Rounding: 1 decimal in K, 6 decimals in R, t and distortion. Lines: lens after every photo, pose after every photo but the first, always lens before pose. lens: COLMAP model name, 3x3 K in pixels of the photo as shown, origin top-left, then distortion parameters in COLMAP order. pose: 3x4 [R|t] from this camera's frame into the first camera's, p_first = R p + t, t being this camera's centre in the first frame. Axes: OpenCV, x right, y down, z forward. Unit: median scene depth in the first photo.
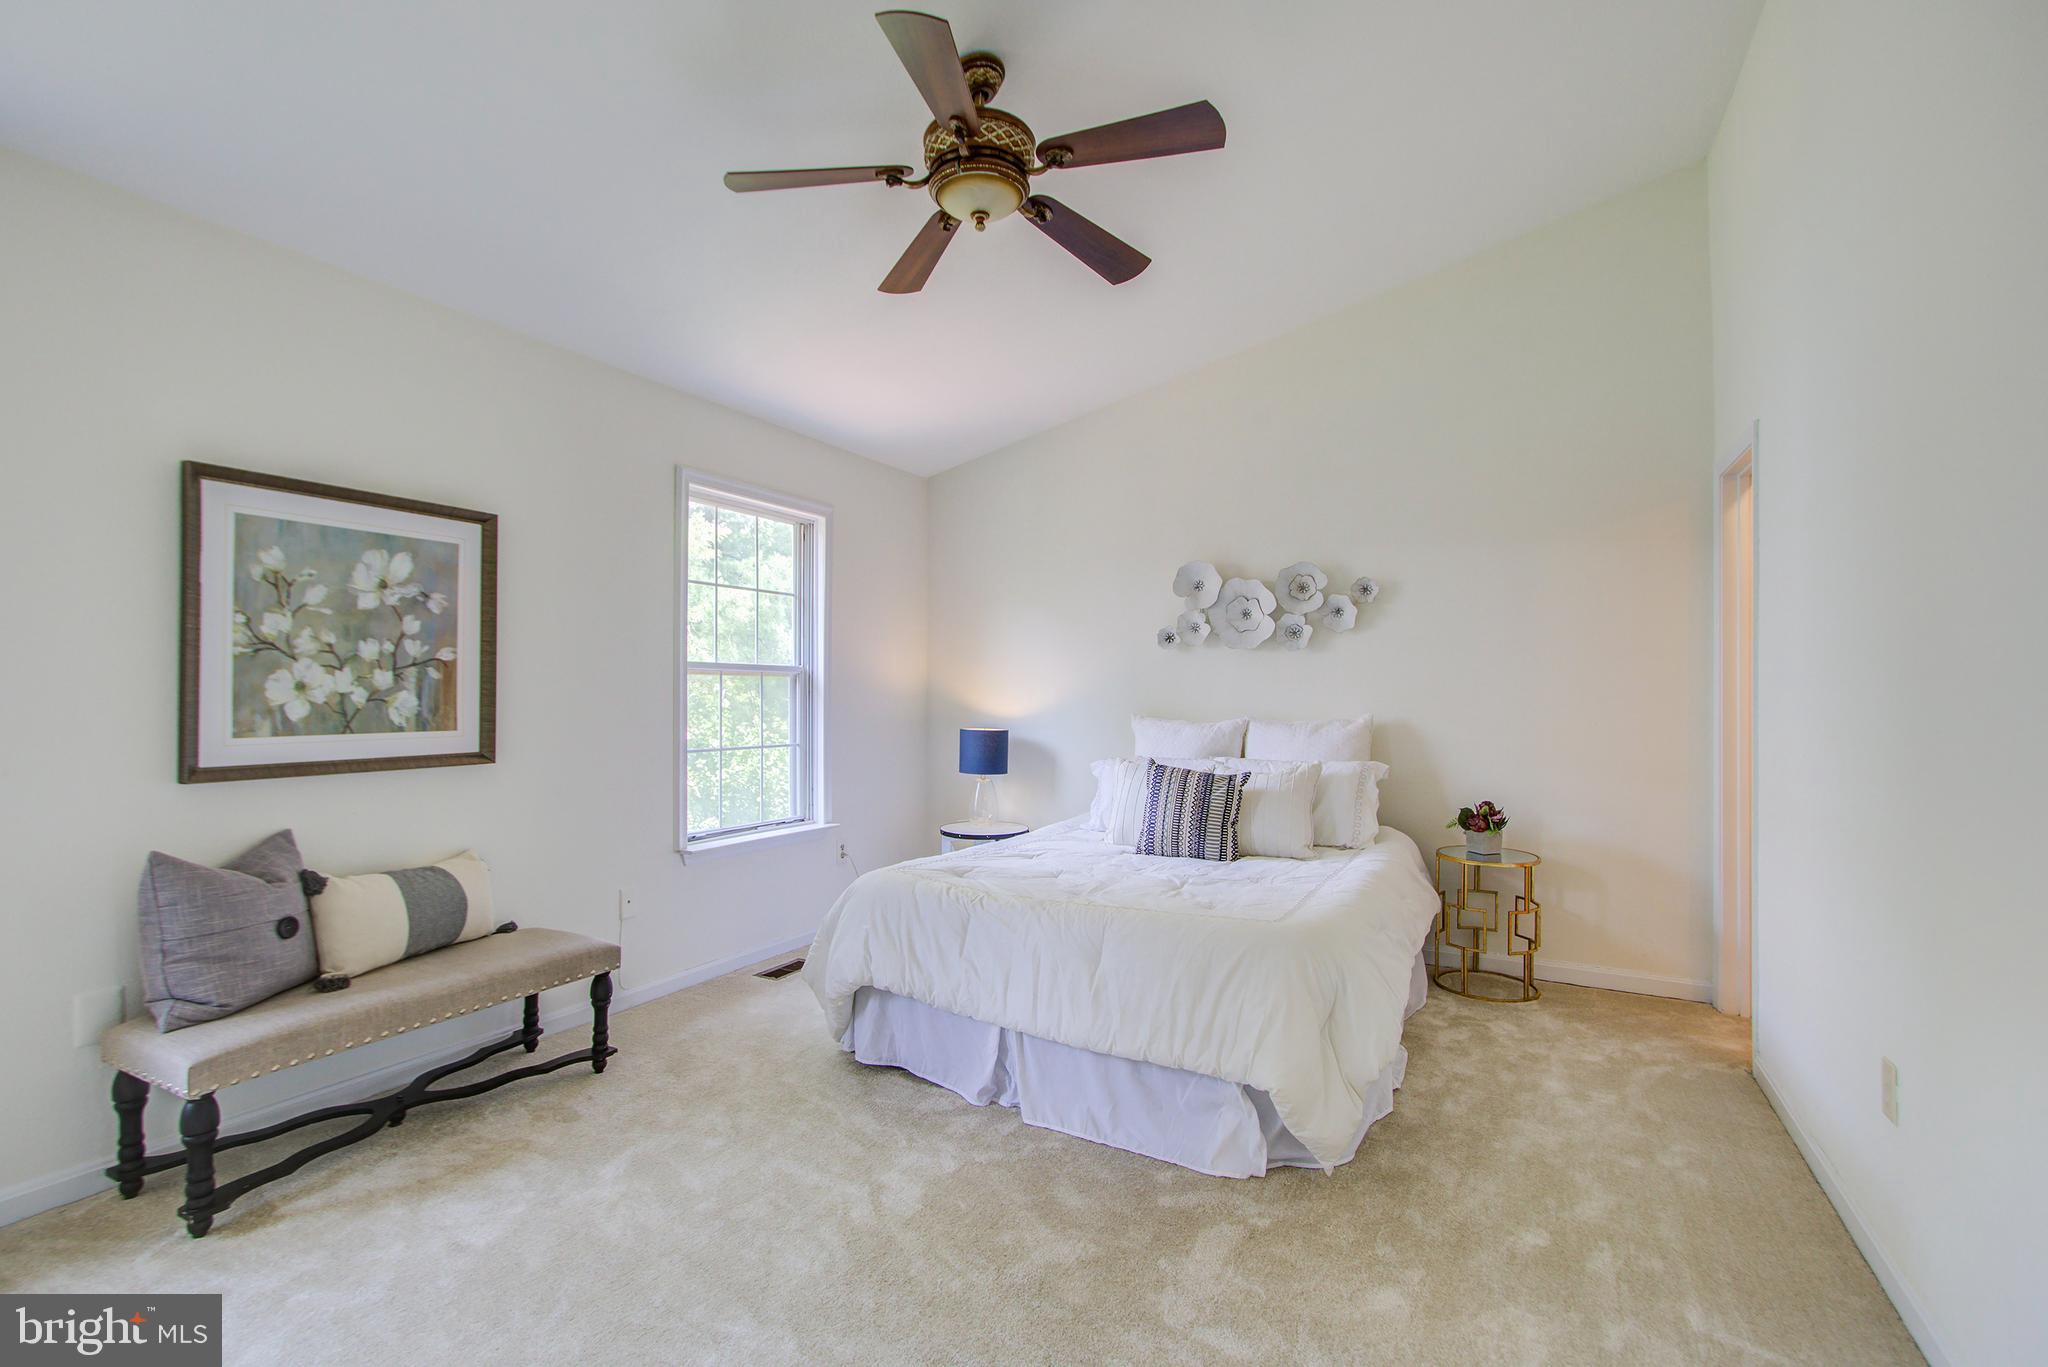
lens RADIAL K [[946.4, 0, 1018.4], [0, 946.4, 692.1], [0, 0, 1]] dist [-0.012397, 0.007599]
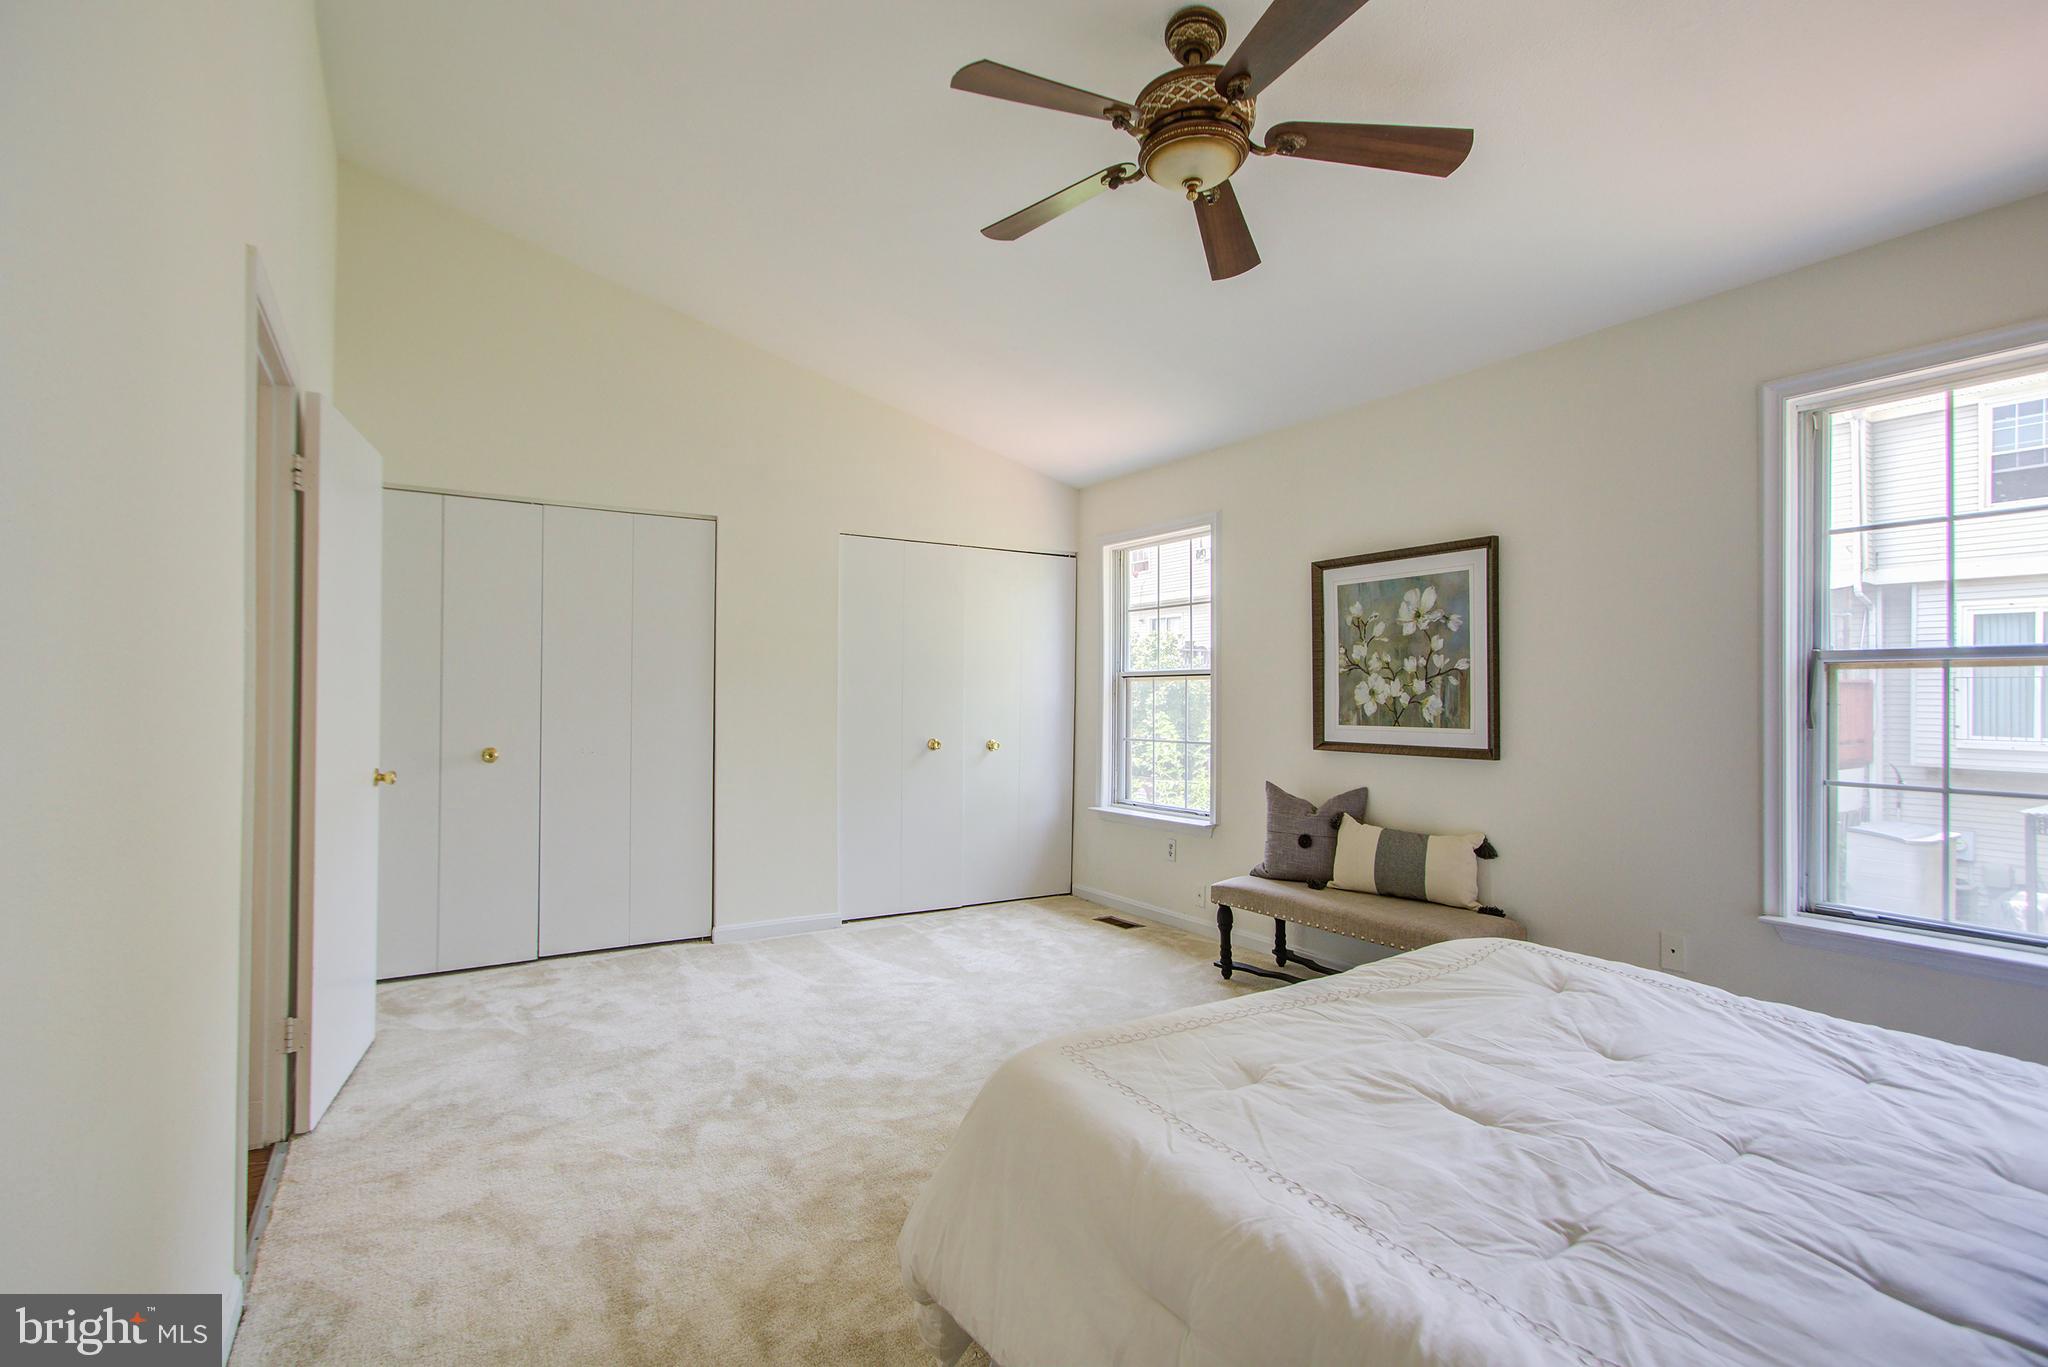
lens RADIAL K [[946.4, 0, 998.9], [0, 946.4, 690.3], [0, 0, 1]] dist [-0.012397, 0.007599]
pose [[-0.495994, -0.005883, -0.868306, 0.756998], [0.000393, 0.999975, -0.006999, 0.000824], [0.868326, -0.003813, -0.495980, 1.130823]]
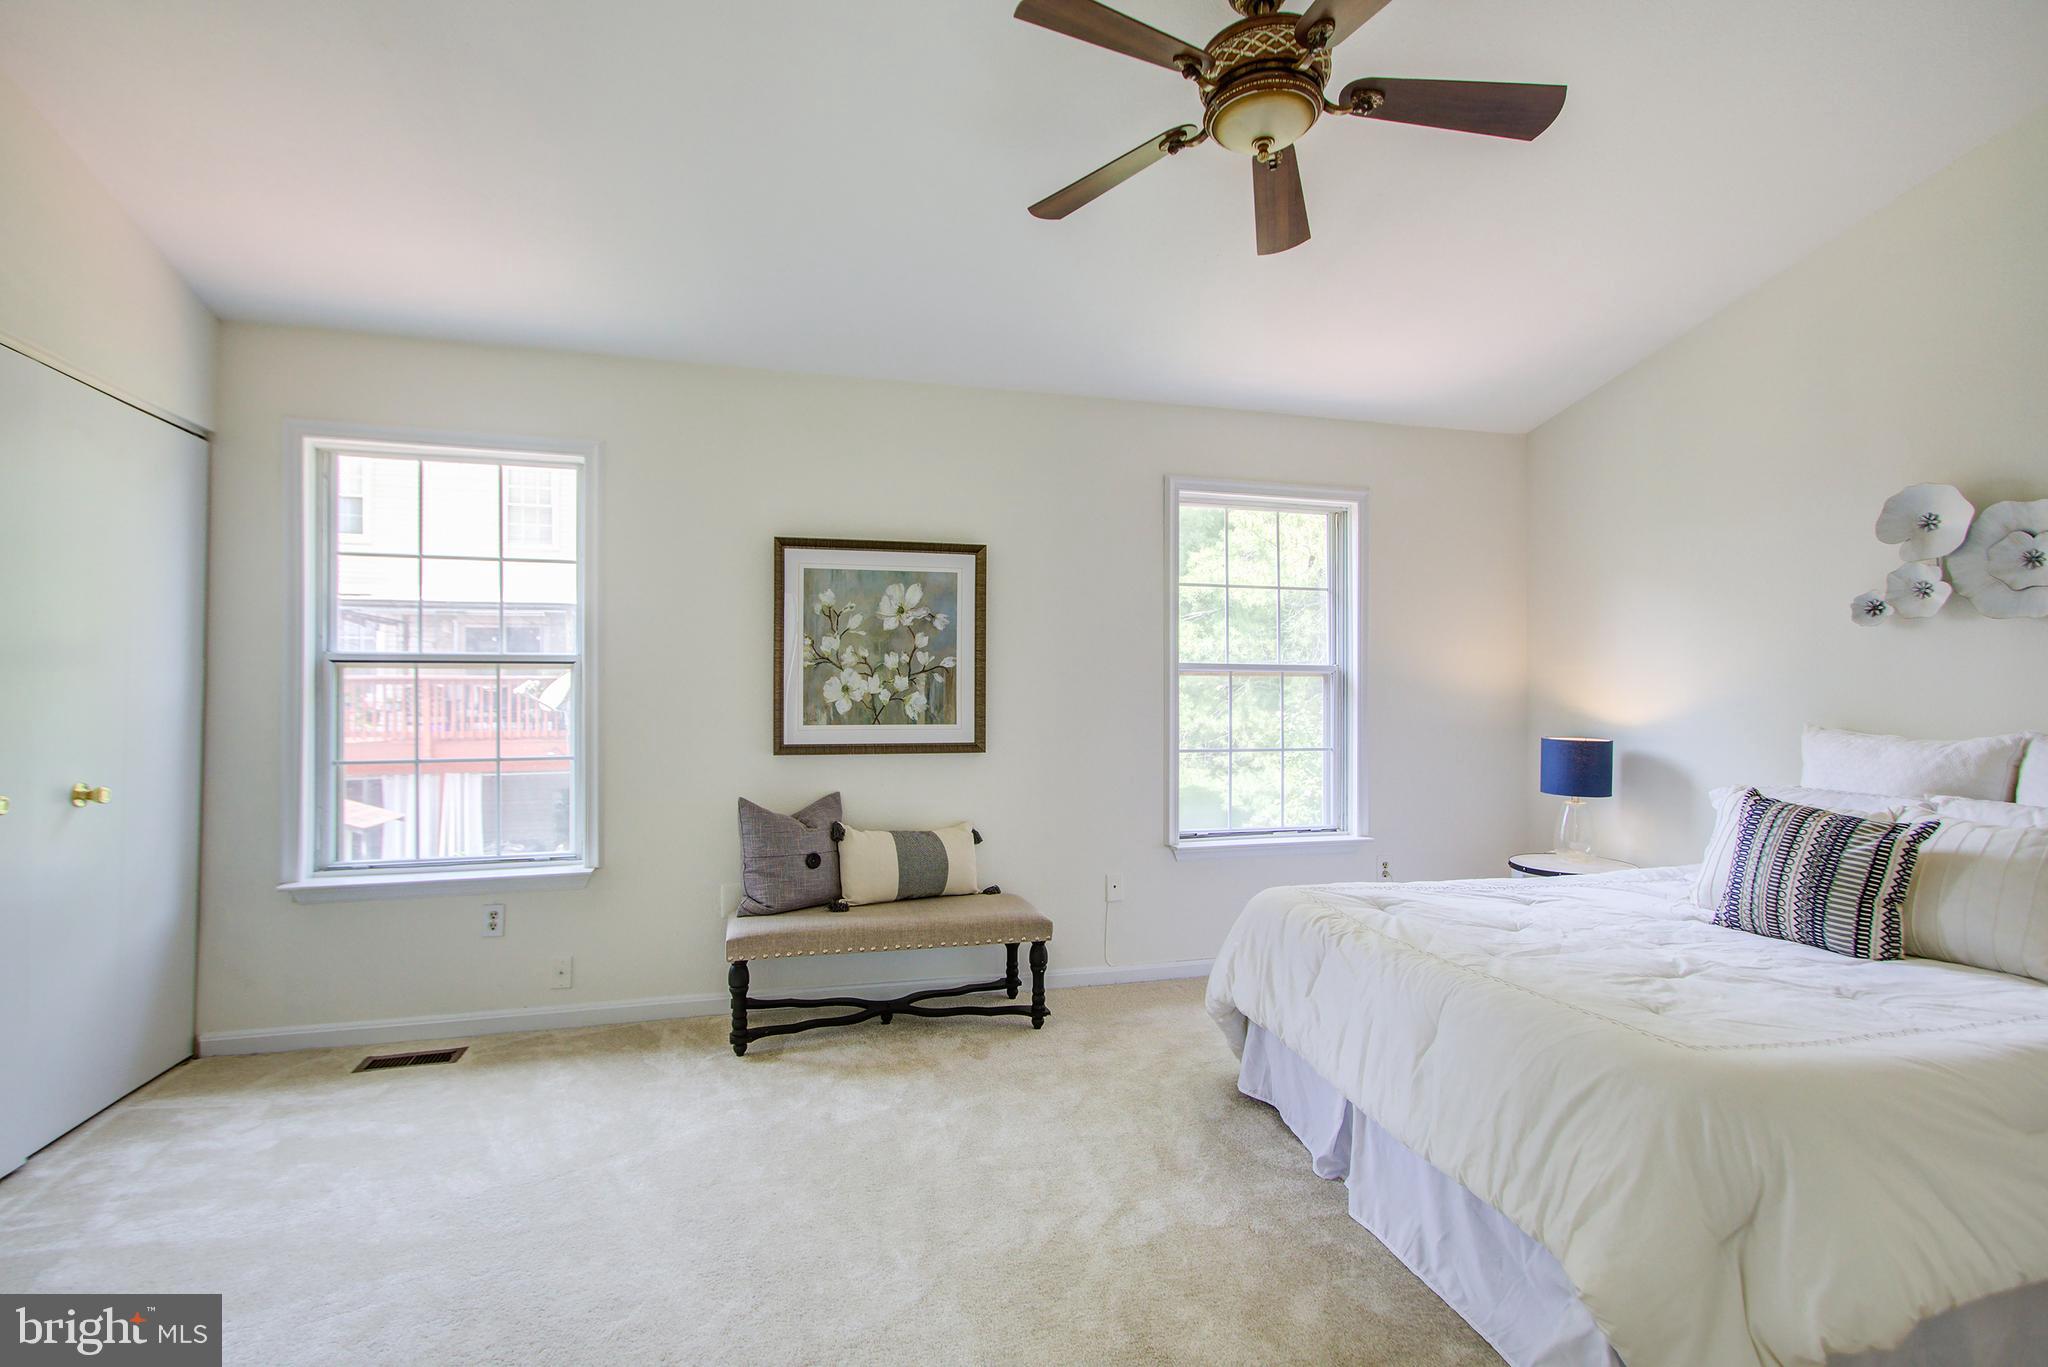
lens RADIAL K [[946.4, 0, 994.1], [0, 946.4, 693.5], [0, 0, 1]] dist [-0.012397, 0.007599]
pose [[0.683764, -0.001773, -0.729701, 0.365729], [0.000836, 0.999998, -0.001646, 0.003210], [0.729703, 0.000515, 0.683764, 0.194992]]
